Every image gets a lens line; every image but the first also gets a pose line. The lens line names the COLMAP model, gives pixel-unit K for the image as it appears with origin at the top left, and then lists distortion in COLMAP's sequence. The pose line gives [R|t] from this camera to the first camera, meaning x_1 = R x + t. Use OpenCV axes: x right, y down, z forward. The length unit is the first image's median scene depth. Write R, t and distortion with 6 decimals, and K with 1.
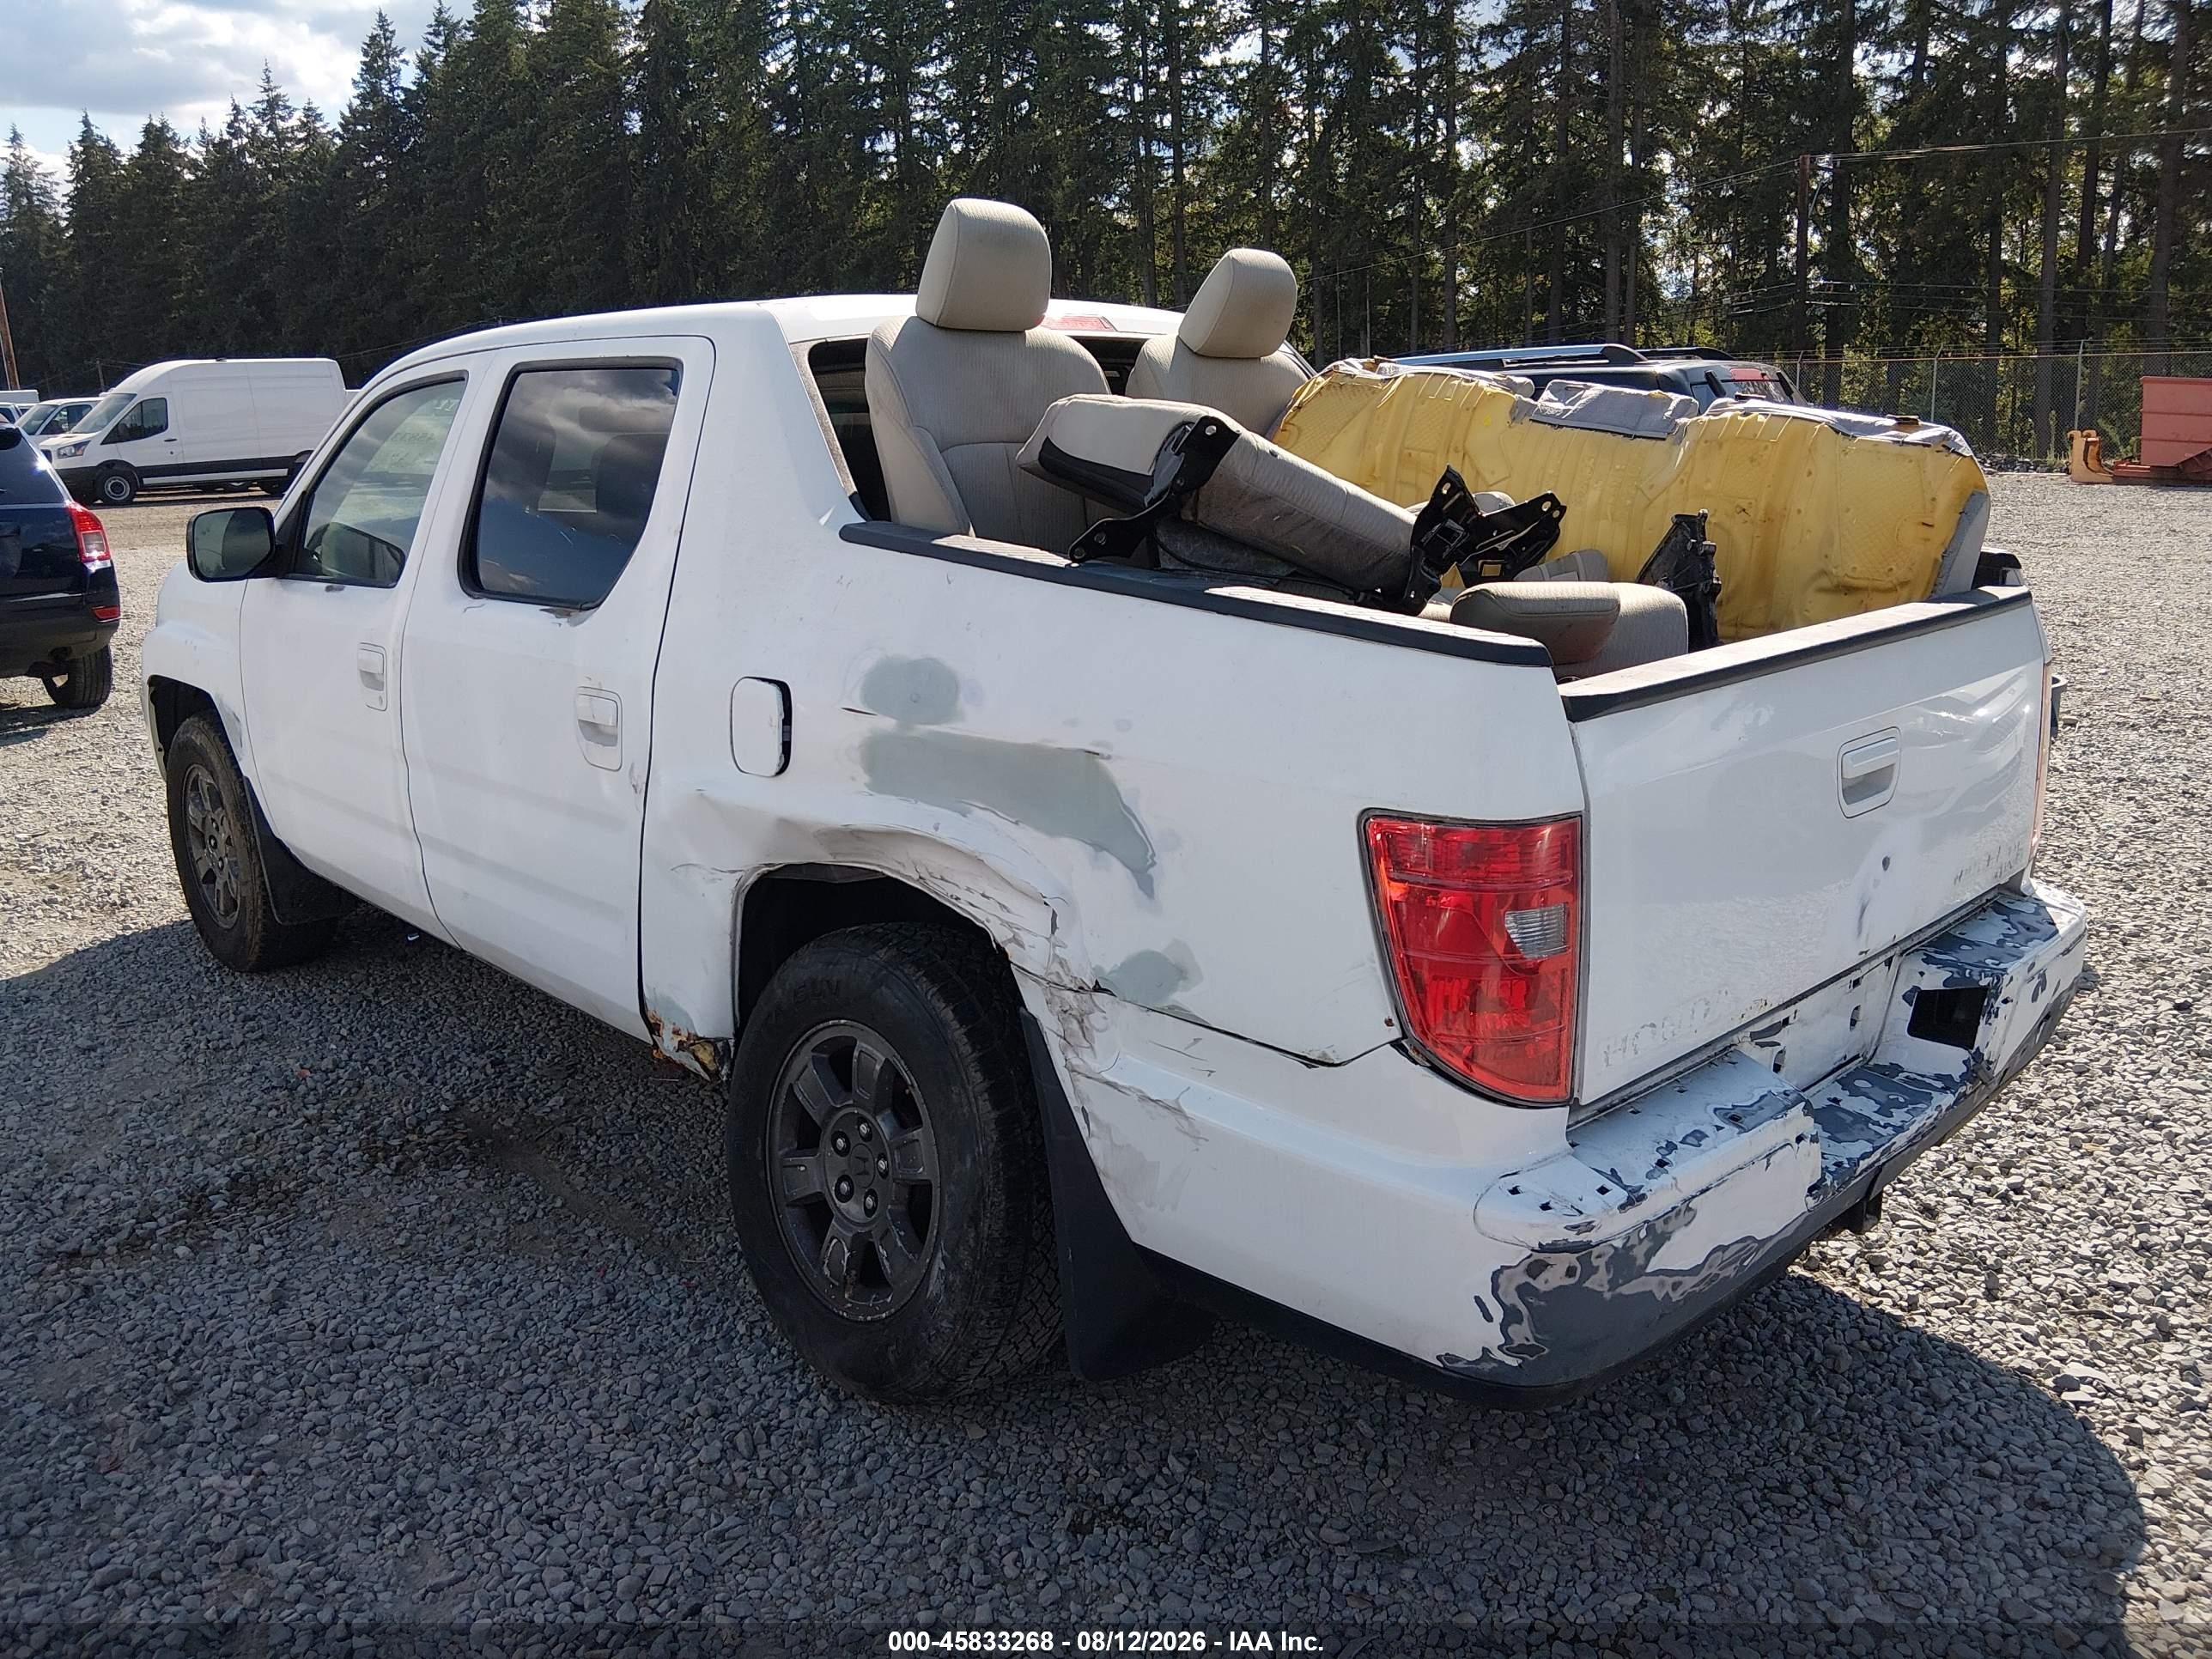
lens RADIAL K [[1671.7, 0, 1113.4], [0, 1671.7, 817.3], [0, 0, 1]] dist [0.097848, -0.164798]
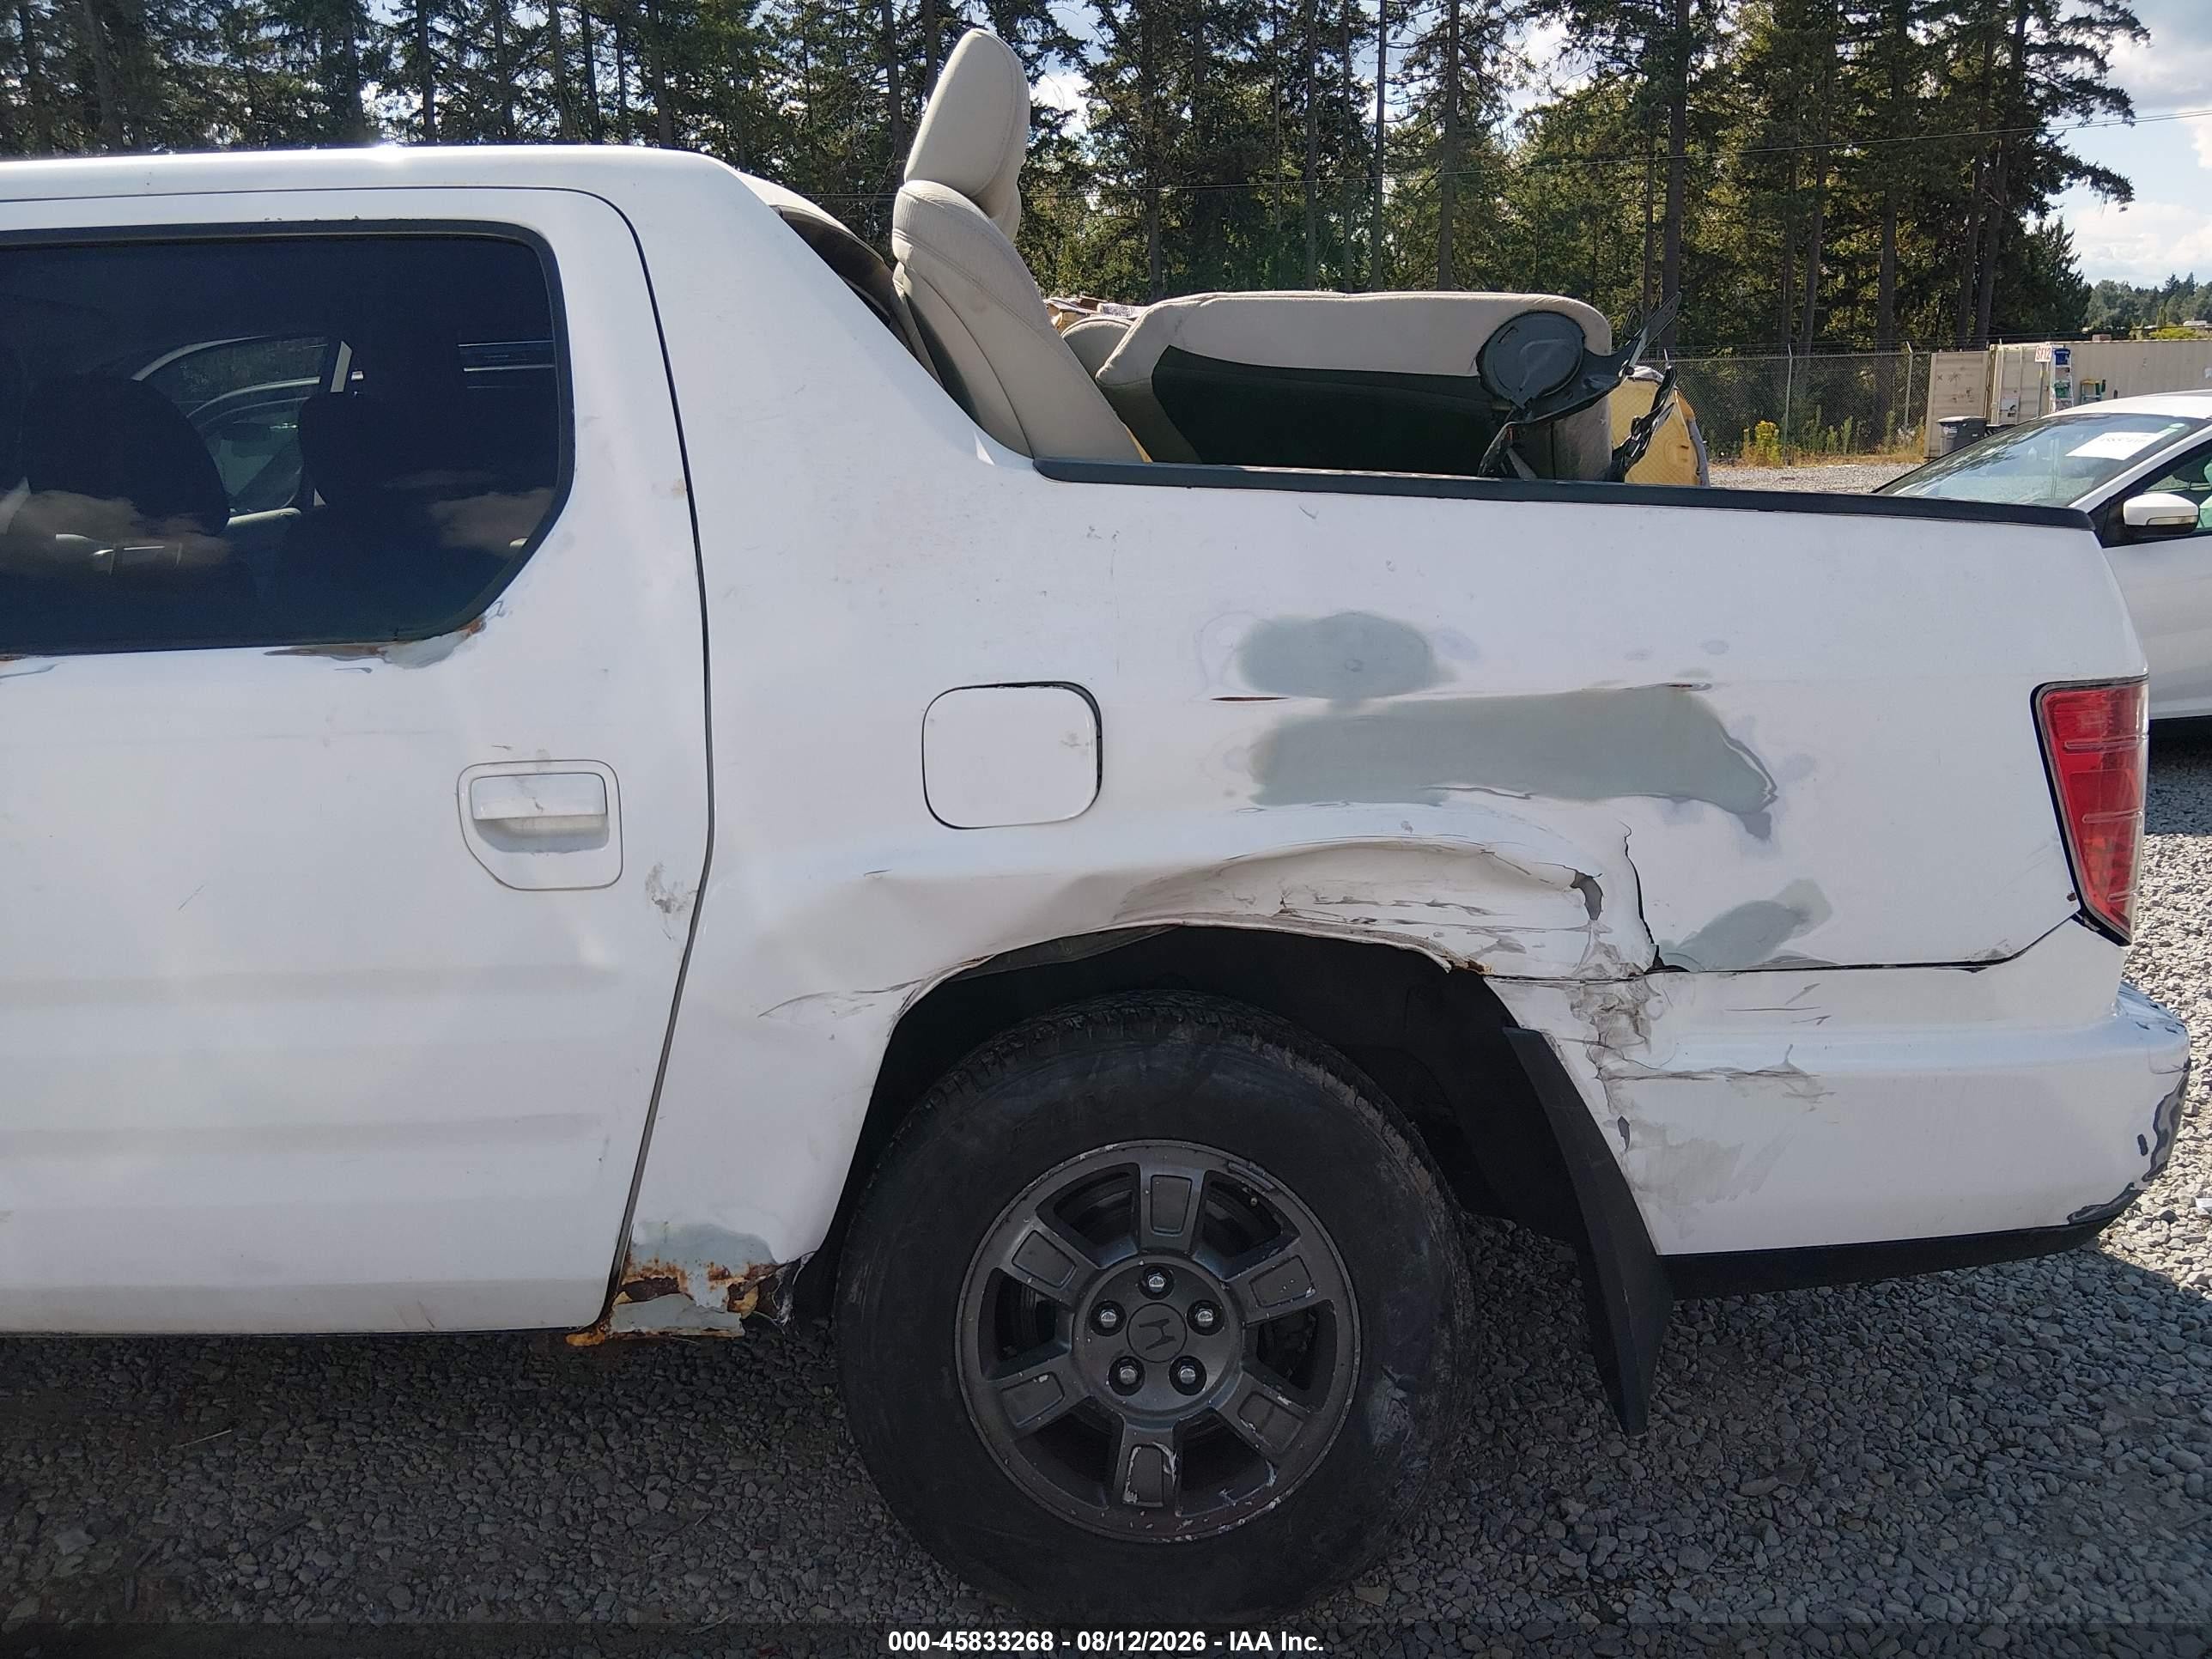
lens RADIAL K [[1671.7, 0, 1113.4], [0, 1671.7, 817.3], [0, 0, 1]] dist [0.097848, -0.164798]
pose [[0.697784, -0.167440, 0.696463, -0.682858], [0.182986, 0.981703, 0.052683, -0.059147], [-0.692541, 0.090682, 0.715656, 0.502722]]
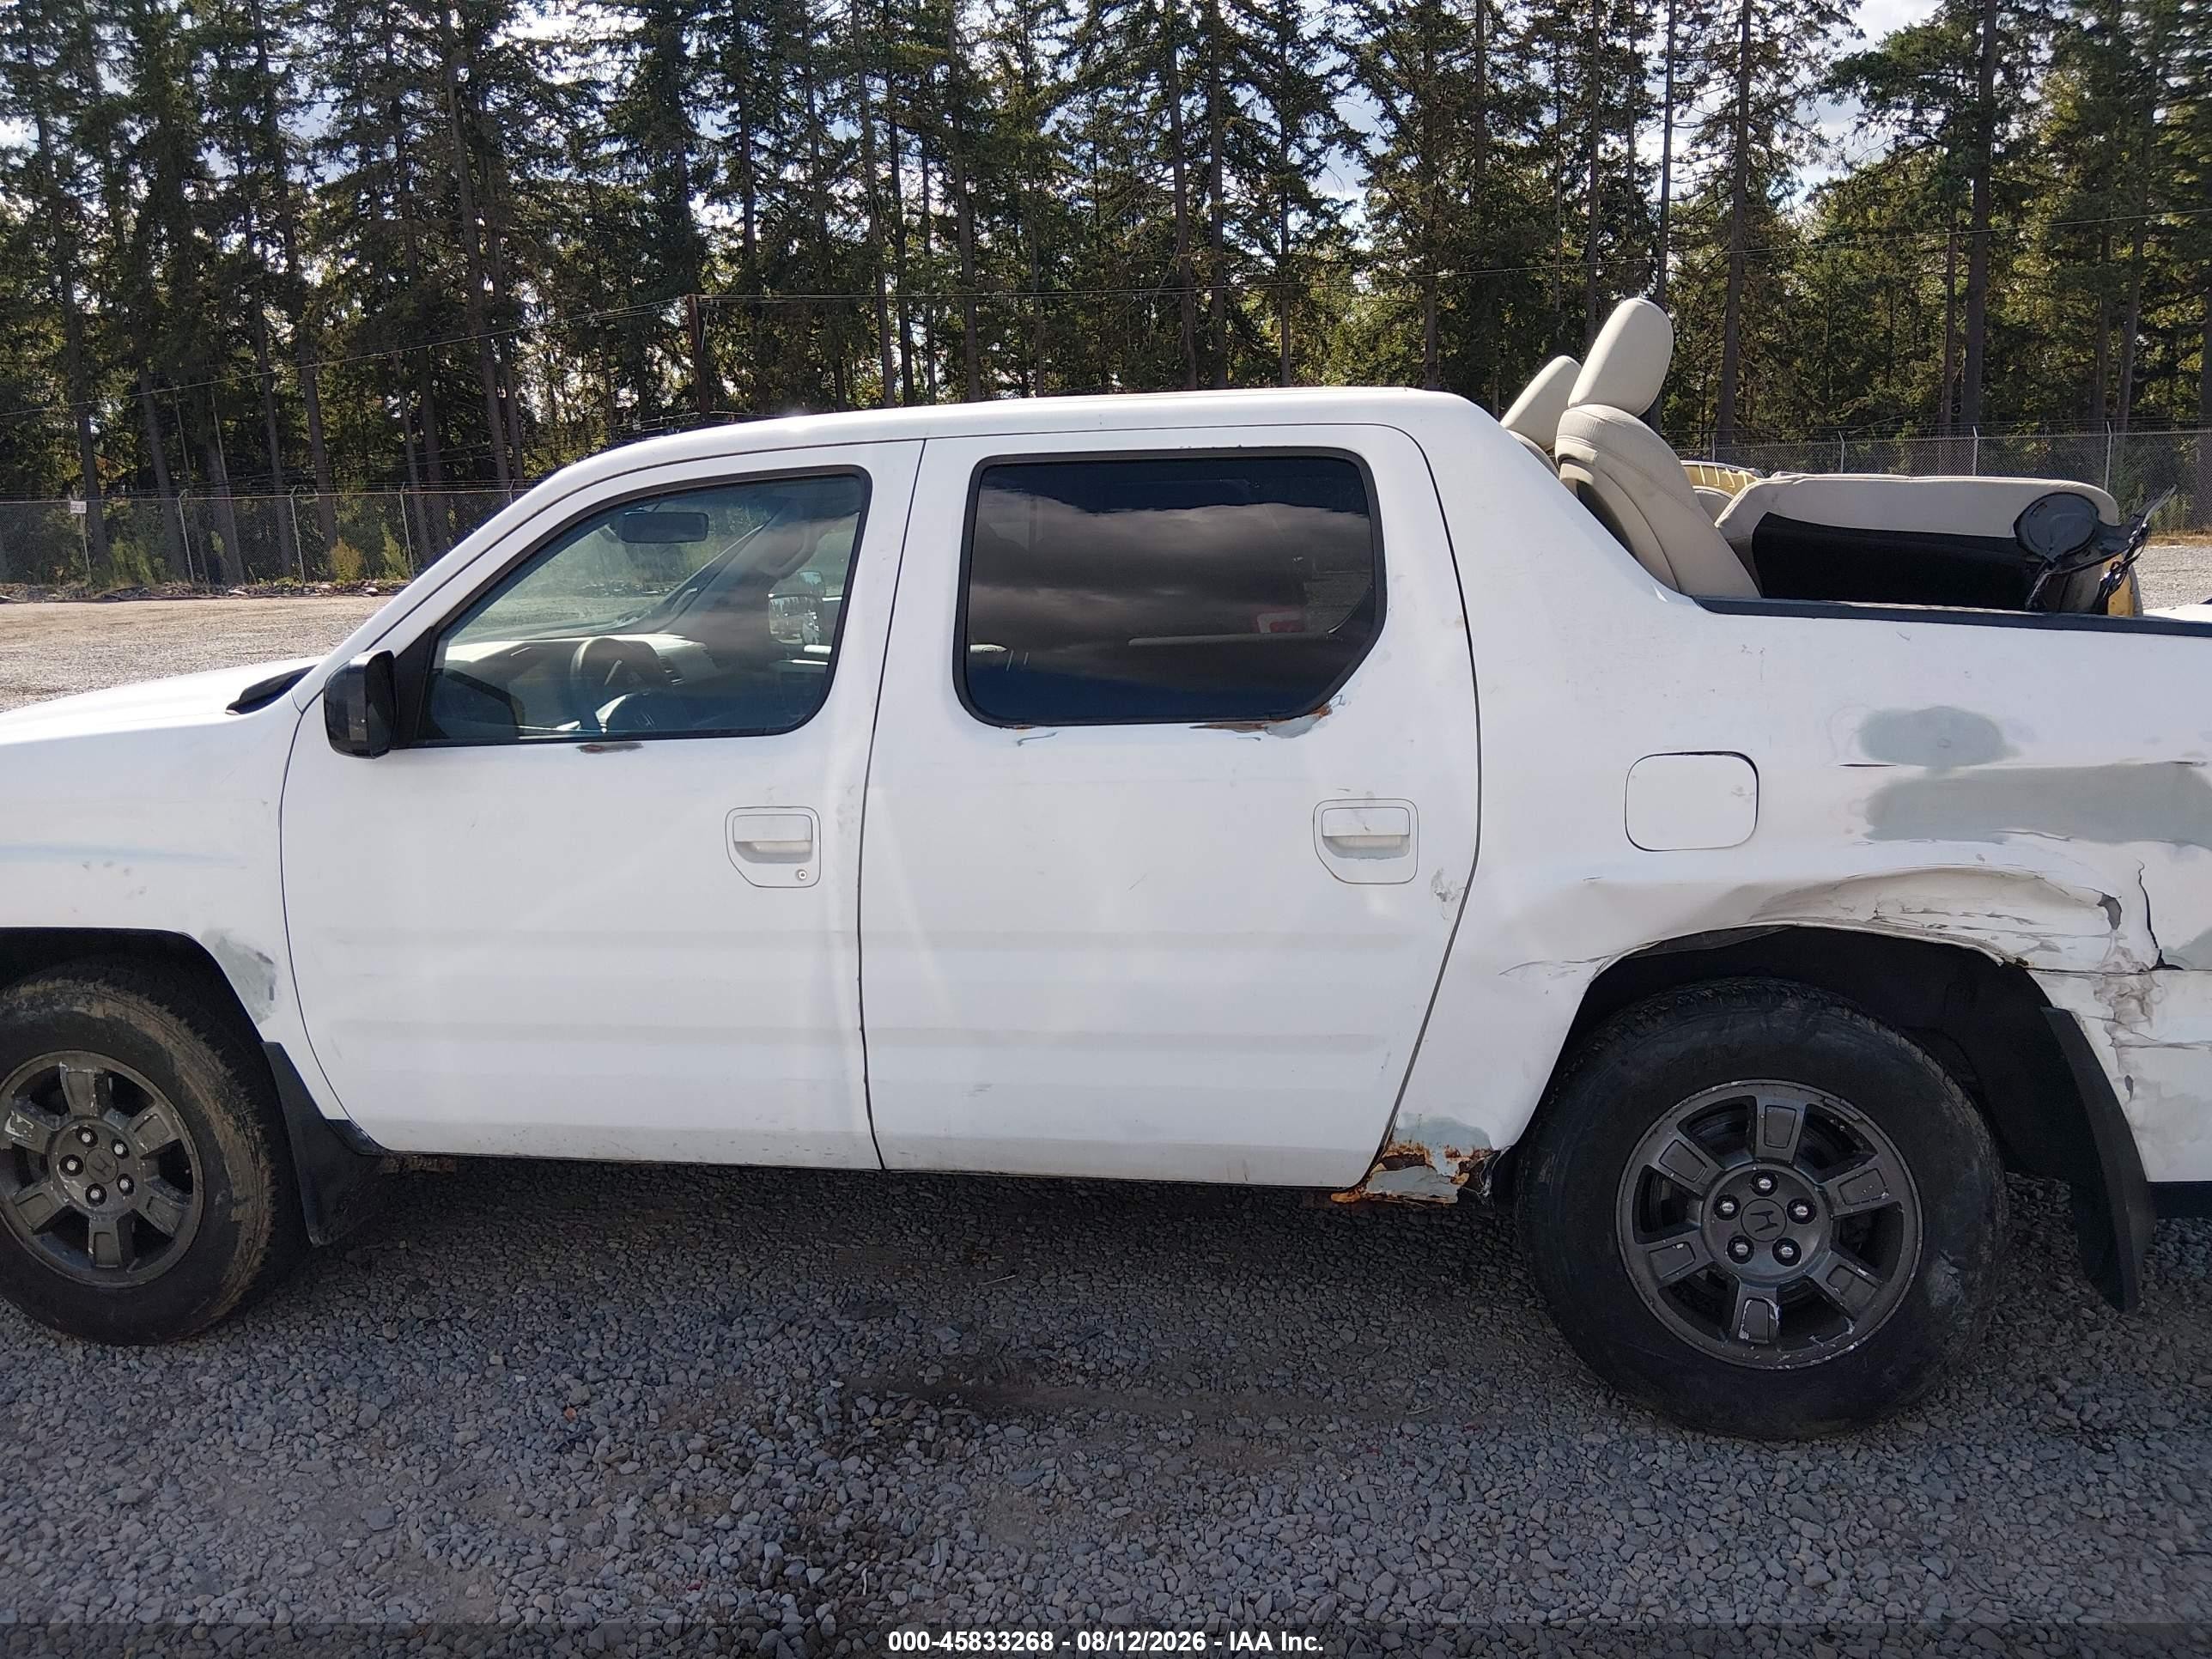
lens RADIAL K [[1662.6, 0, 1109.2], [0, 1662.6, 820.7], [0, 0, 1]] dist [0.109775, -0.191188]
pose [[0.797811, -0.121129, 0.590614, -1.118351], [0.159487, 0.987115, -0.012991, -0.087712], [-0.581430, 0.104560, 0.806850, 0.408156]]
